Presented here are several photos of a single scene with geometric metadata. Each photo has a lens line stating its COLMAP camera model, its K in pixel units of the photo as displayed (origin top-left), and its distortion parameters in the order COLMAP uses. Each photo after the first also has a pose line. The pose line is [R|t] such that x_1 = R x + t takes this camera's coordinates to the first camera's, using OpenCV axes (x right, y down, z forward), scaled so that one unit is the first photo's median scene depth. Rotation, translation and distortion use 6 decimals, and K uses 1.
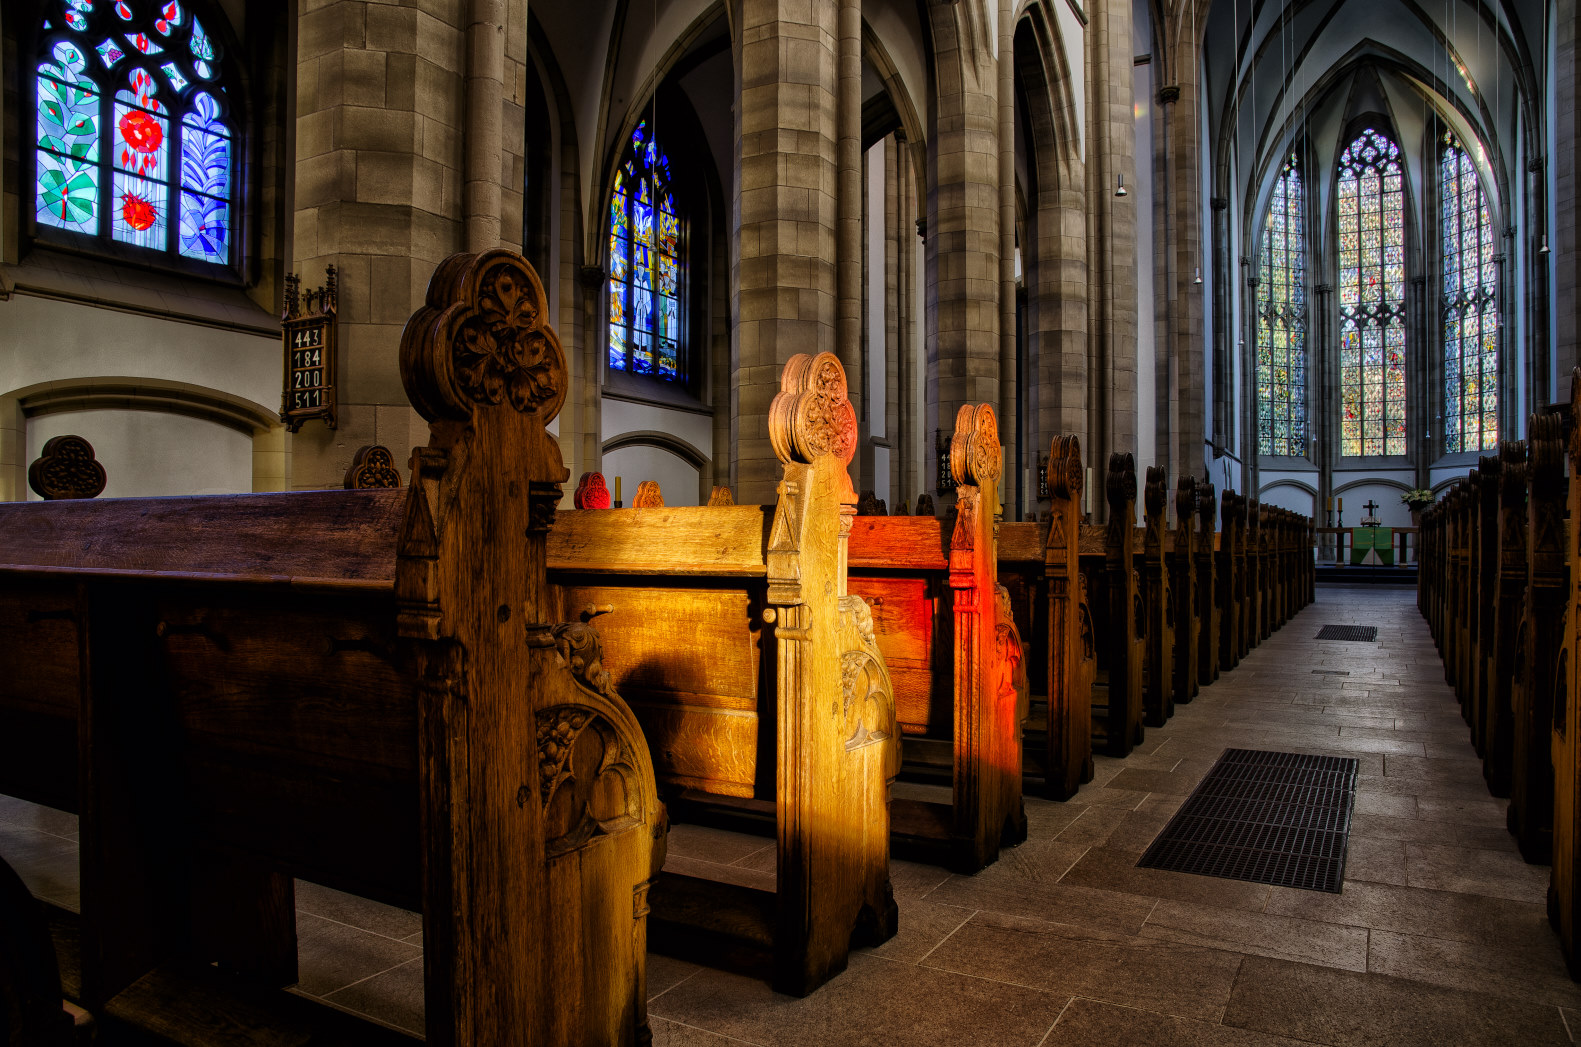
lens RADIAL K [[1082.0, 0, 779.1], [0, 1082.0, 536.4], [0, 0, 1]] dist [-0.113915, 0.060474]
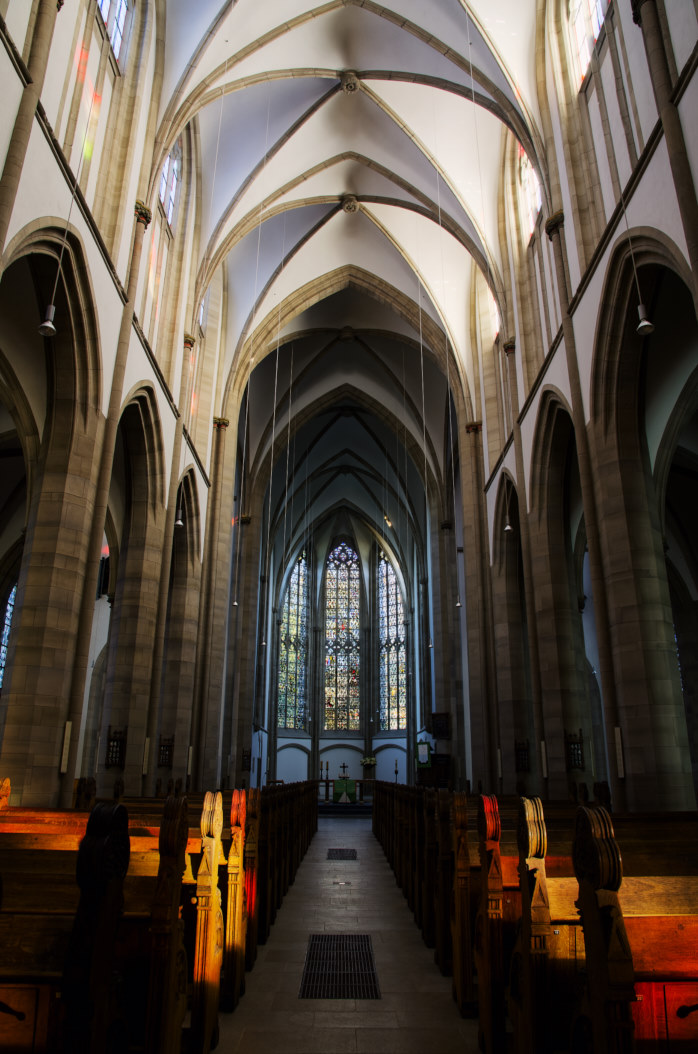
lens RADIAL K [[723.5, 0, 347.8], [0, 723.5, 521.7], [0, 0, 1]] dist [-0.103133, 0.040326]
pose [[0.862618, 0.169238, 0.476707, -0.101771], [-0.001669, 0.943322, -0.331875, -0.035340], [-0.505854, 0.285486, 0.814009, -0.124546]]
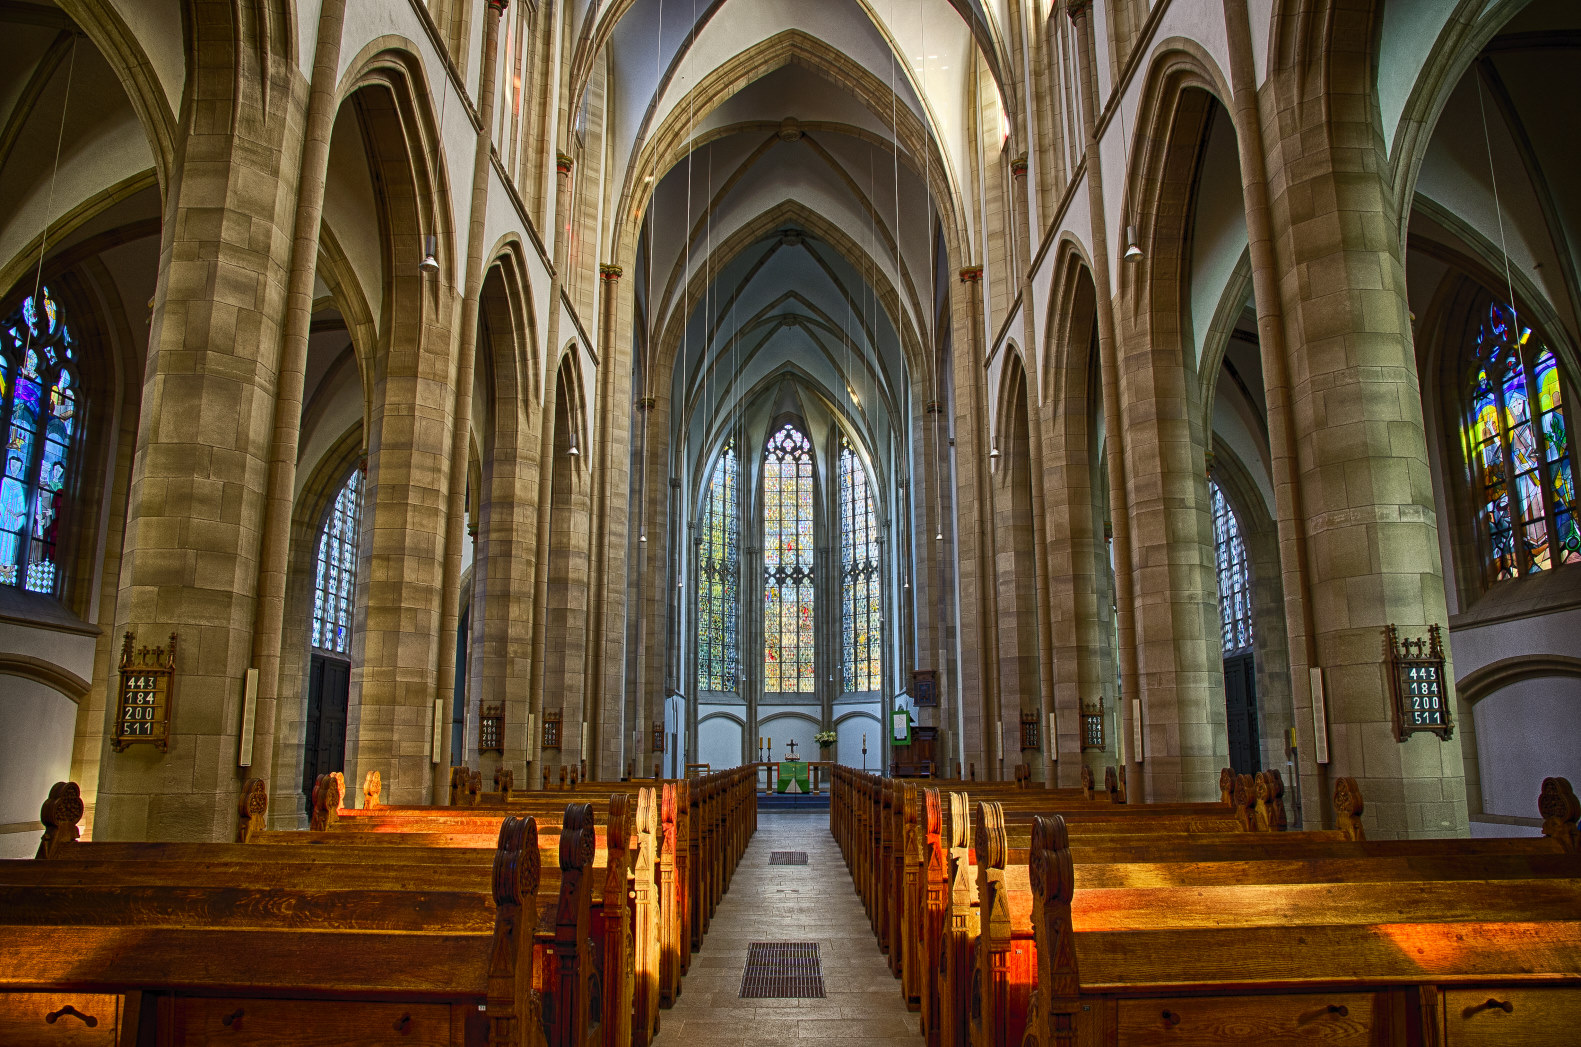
lens RADIAL K [[1082.0, 0, 795.7], [0, 1082.0, 532.8], [0, 0, 1]] dist [-0.113915, 0.060474]
pose [[0.864556, 0.092454, 0.493959, -0.159049], [0.008299, 0.980170, -0.197983, -0.041711], [-0.502468, 0.175267, 0.846645, -0.232923]]
